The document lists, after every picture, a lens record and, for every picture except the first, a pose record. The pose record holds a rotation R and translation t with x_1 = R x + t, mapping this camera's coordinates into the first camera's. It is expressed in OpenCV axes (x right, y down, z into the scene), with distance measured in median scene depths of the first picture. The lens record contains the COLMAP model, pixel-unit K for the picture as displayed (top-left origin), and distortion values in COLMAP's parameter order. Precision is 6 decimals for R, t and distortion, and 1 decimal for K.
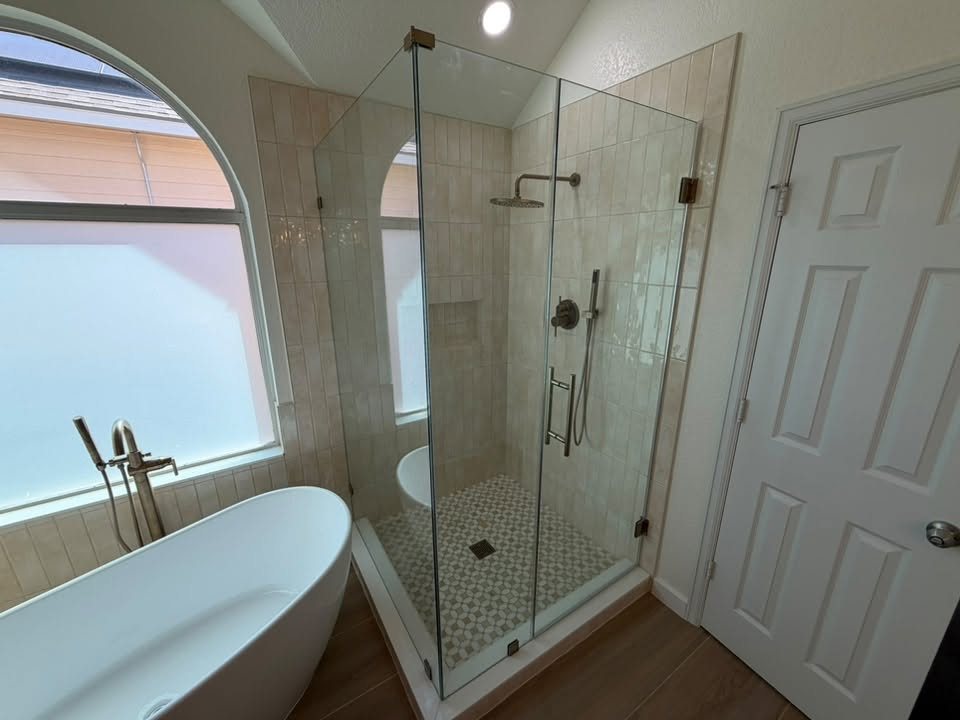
lens RADIAL K [[386.1, 0, 480.0], [0, 386.1, 360.6], [0, 0, 1]] dist [-0.003870, 0.000047]
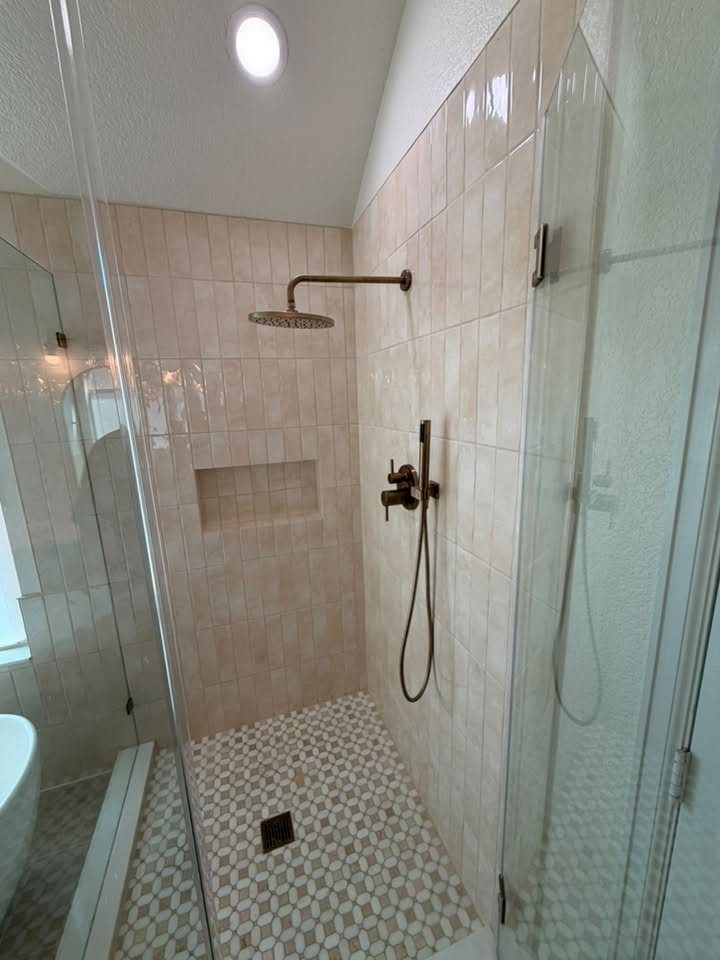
lens RADIAL K [[386.1, 0, 362.1], [0, 386.1, 475.2], [0, 0, 1]] dist [-0.003870, 0.000047]
pose [[0.970631, 0.019203, -0.239805, 0.319554], [-0.035296, 0.997390, -0.062992, -0.099270], [0.237970, 0.069606, 0.968775, 0.367771]]
